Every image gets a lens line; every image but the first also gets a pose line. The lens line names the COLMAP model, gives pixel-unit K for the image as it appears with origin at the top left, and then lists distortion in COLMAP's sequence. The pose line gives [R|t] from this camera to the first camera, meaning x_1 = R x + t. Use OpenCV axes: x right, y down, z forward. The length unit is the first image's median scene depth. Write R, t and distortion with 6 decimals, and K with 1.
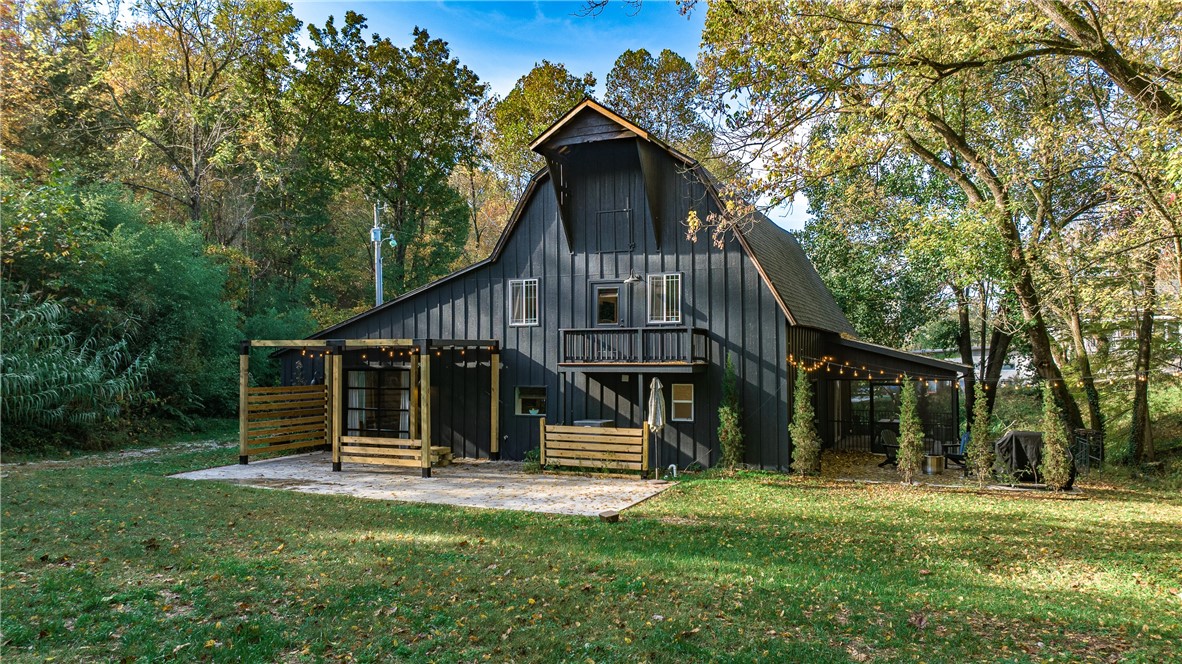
lens RADIAL K [[846.8, 0, 588.3], [0, 846.8, 334.5], [0, 0, 1]] dist [-0.013873, -0.005245]
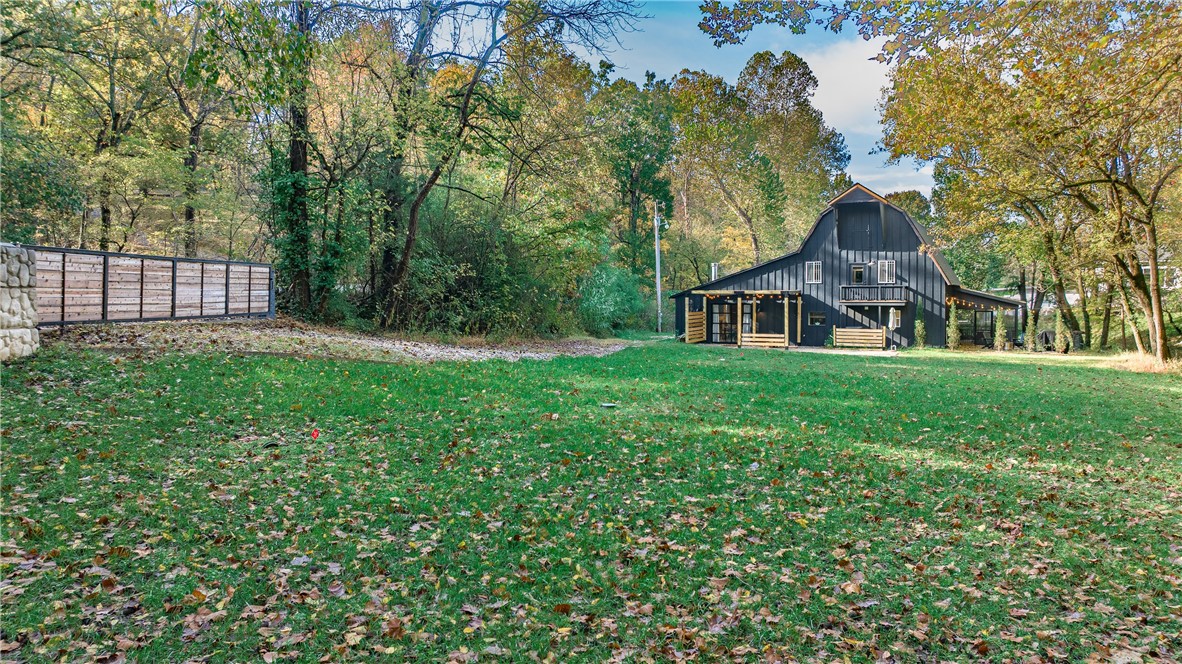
lens RADIAL K [[846.8, 0, 594.0], [0, 846.8, 326.6], [0, 0, 1]] dist [-0.013873, -0.005245]
pose [[0.999007, 0.000400, -0.044557, -0.552149], [0.002677, 0.997614, 0.068985, -0.052274], [0.044478, -0.069035, 0.996622, -1.194924]]
